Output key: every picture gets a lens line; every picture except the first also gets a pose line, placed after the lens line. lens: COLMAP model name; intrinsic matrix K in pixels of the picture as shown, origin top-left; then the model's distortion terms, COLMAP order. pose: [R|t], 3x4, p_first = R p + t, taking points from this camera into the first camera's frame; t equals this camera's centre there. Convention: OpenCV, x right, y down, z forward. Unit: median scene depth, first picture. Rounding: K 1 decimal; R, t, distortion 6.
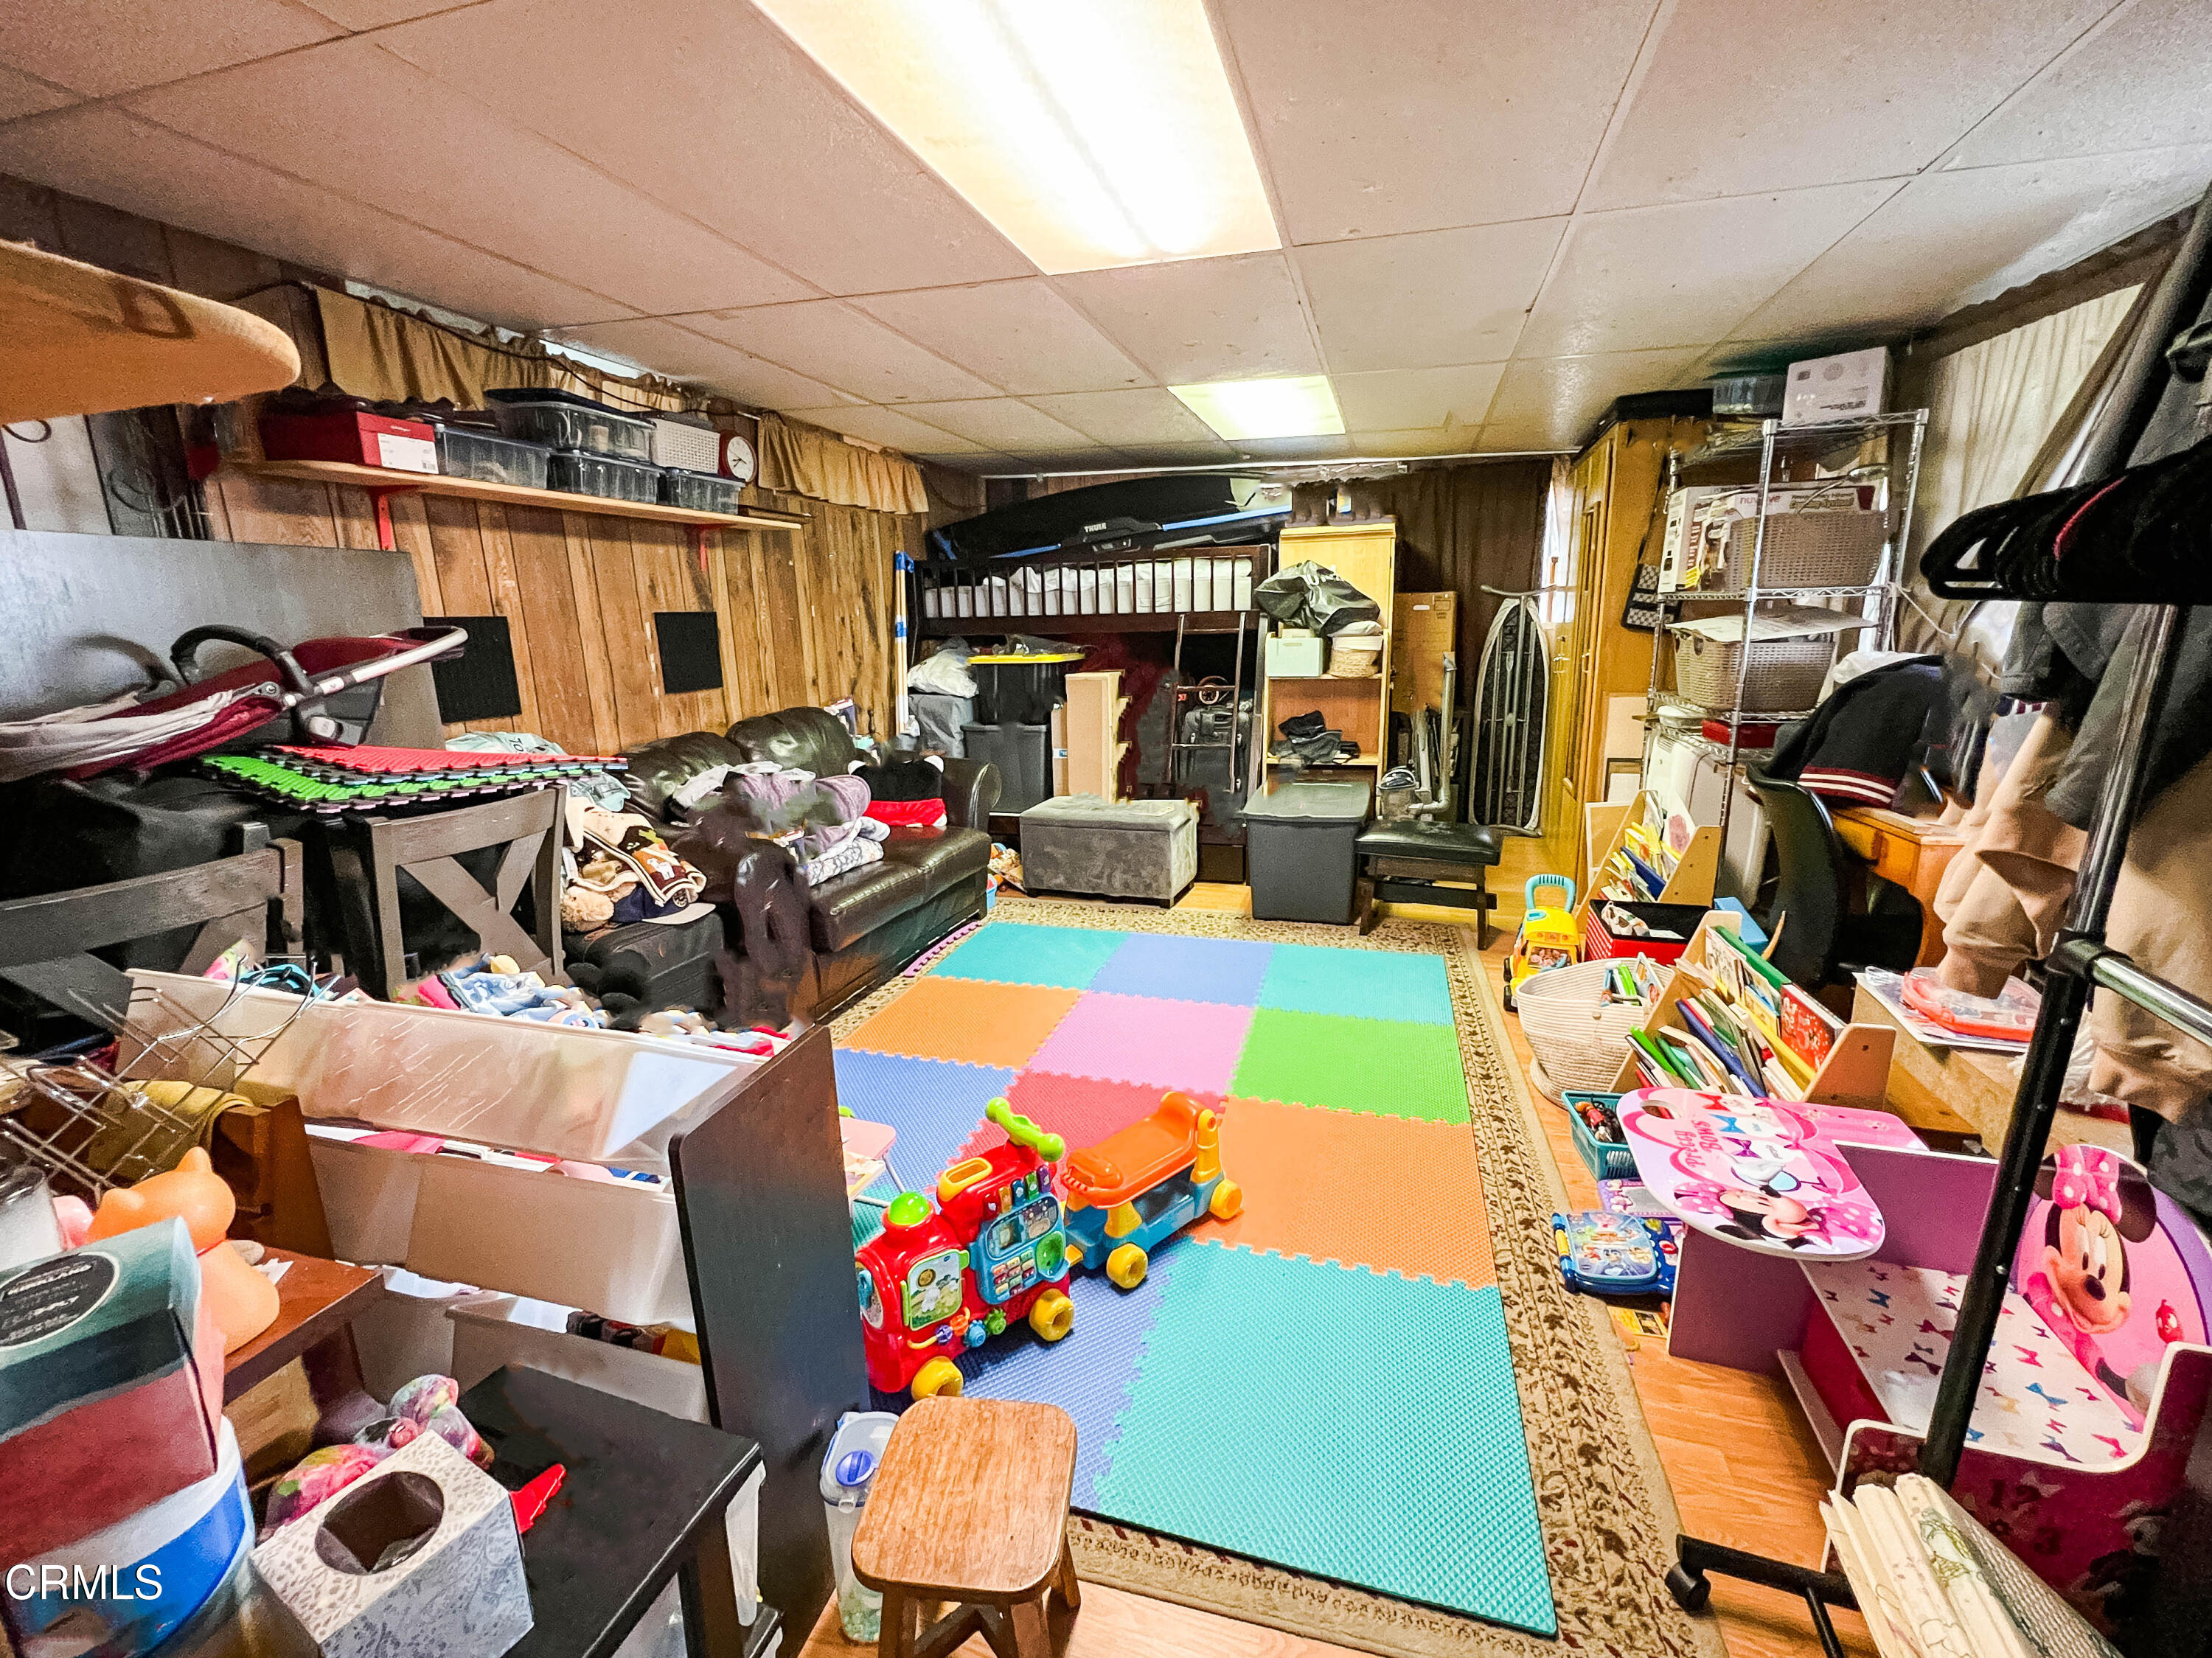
lens RADIAL K [[924.7, 0, 1106.0], [0, 924.7, 829.0], [0, 0, 1]] dist [-0.000856, 0.000140]
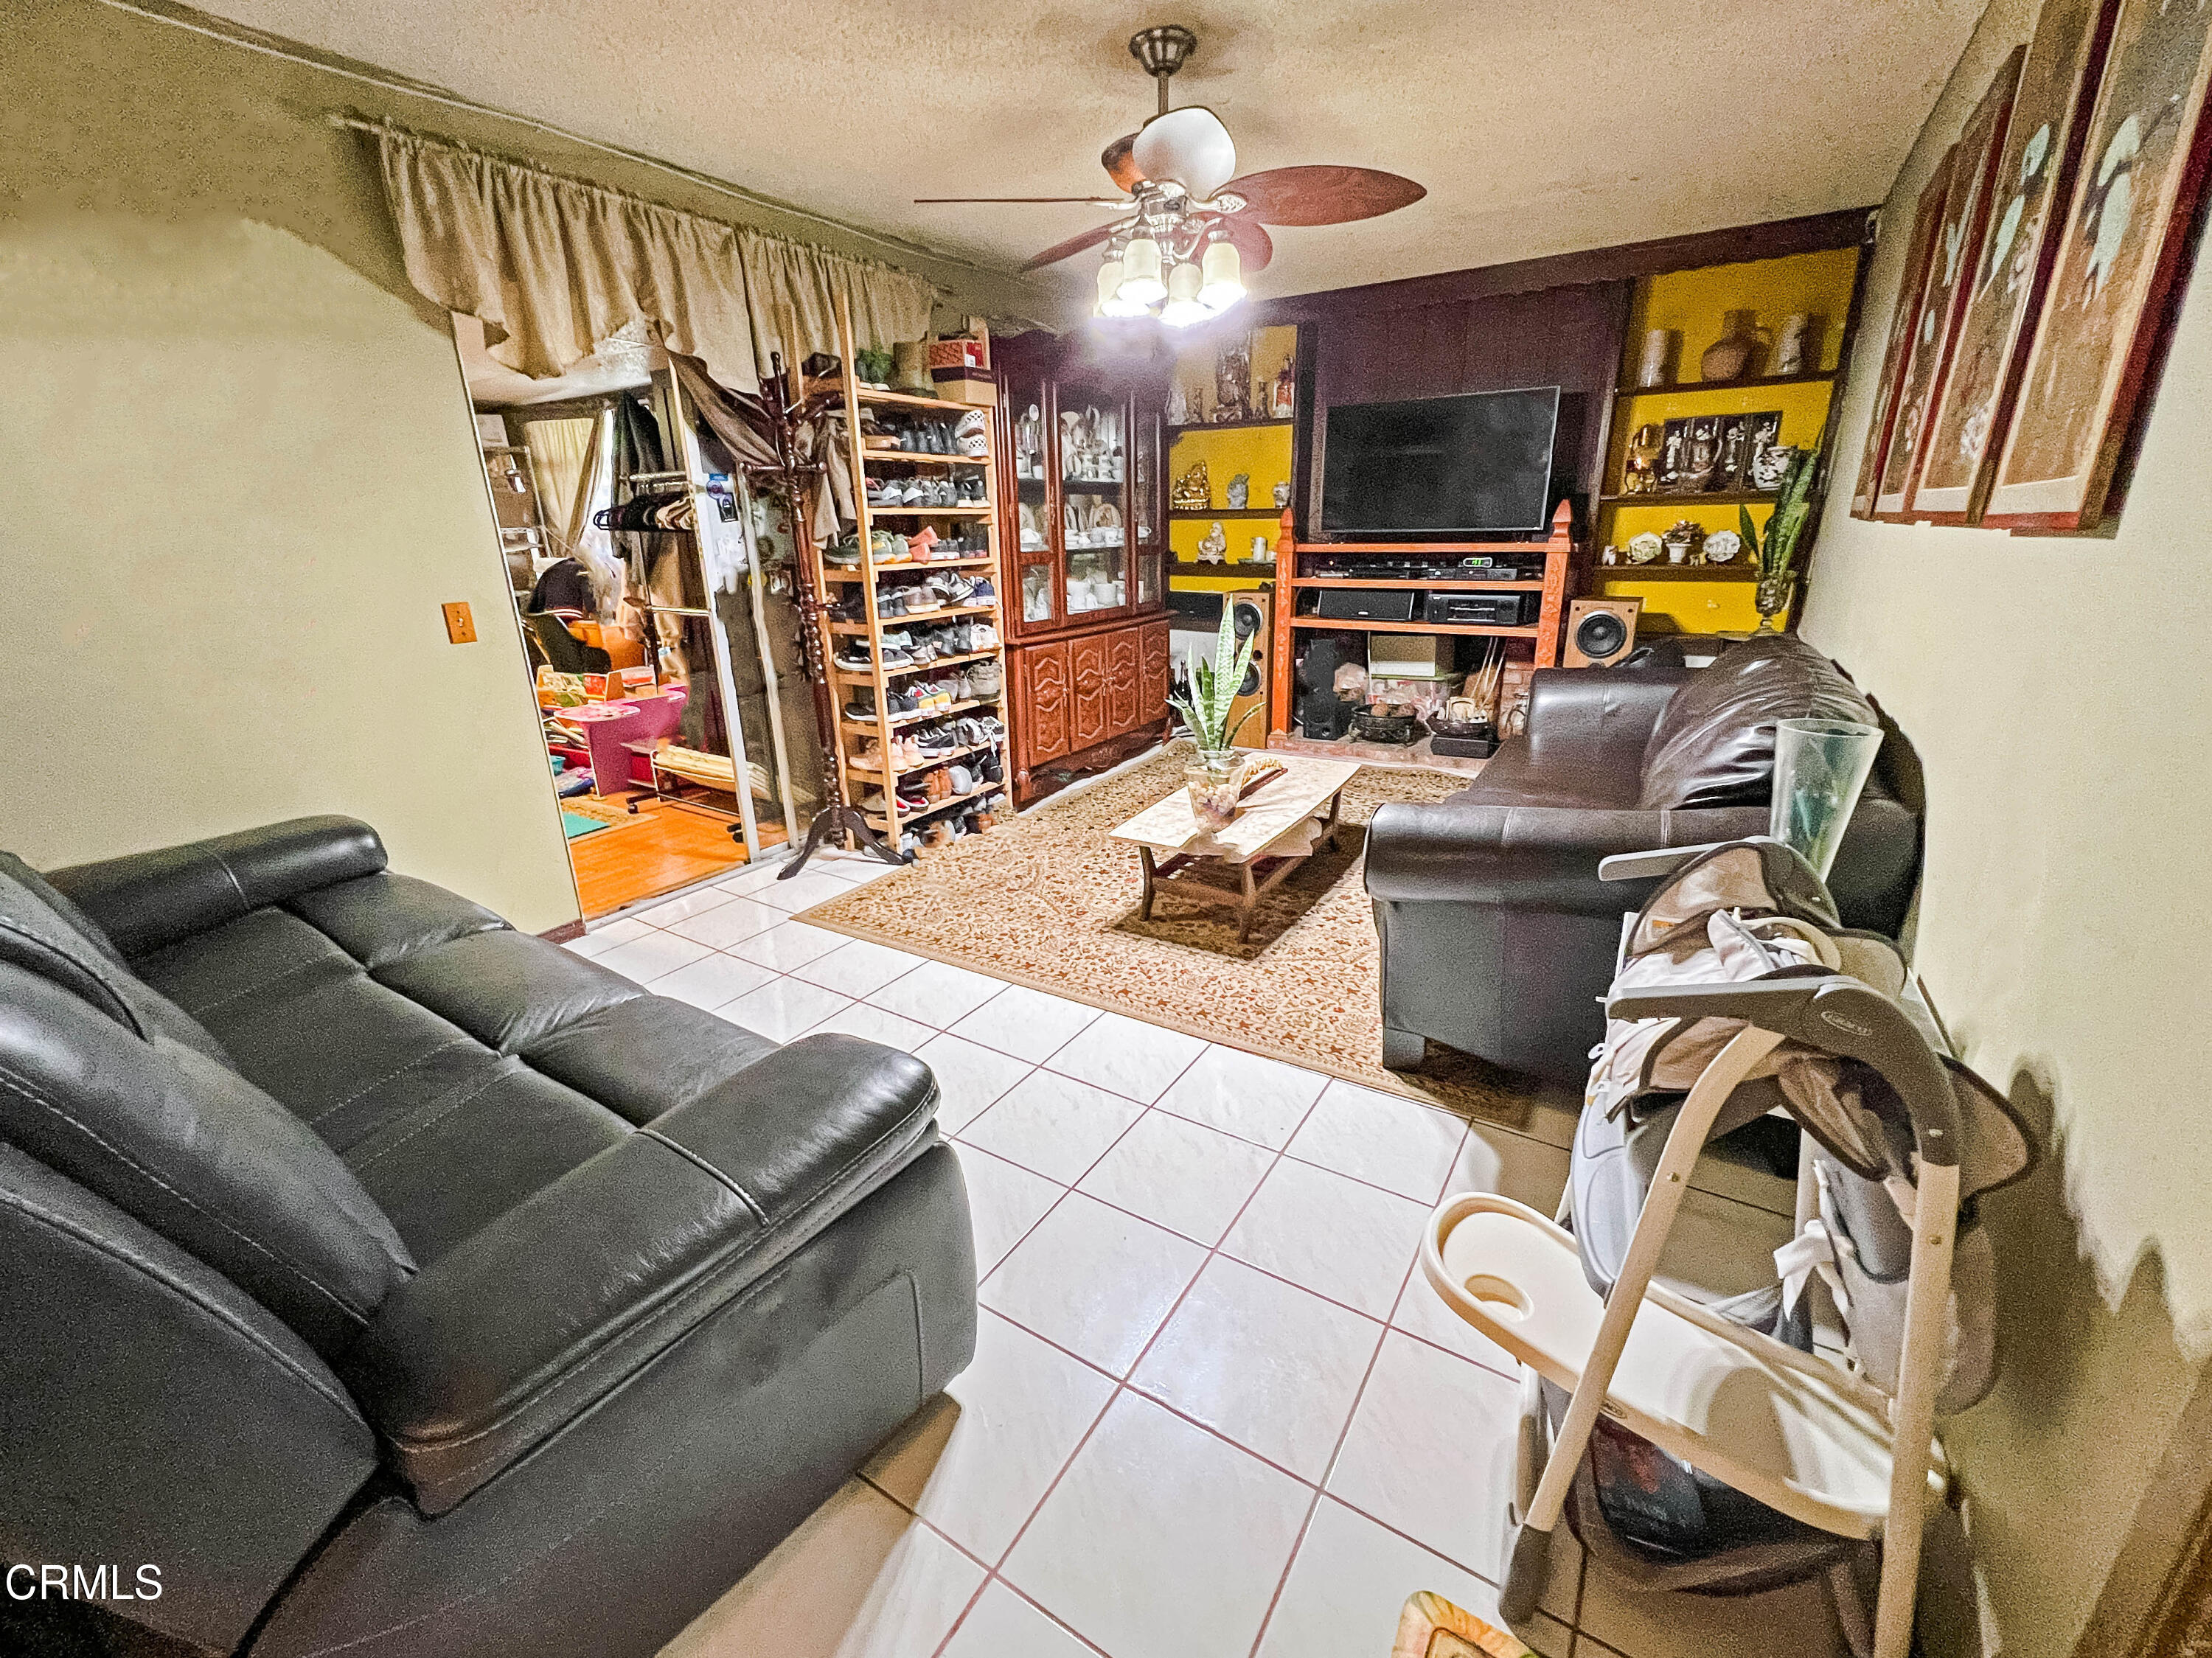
lens RADIAL K [[924.7, 0, 1106.0], [0, 924.7, 829.0], [0, 0, 1]] dist [-0.000856, 0.000140]
pose [[0.277831, -0.286355, 0.916957, -1.573743], [0.230832, 0.946471, 0.225631, 0.362179], [-0.932484, 0.148976, 0.329059, -1.367306]]
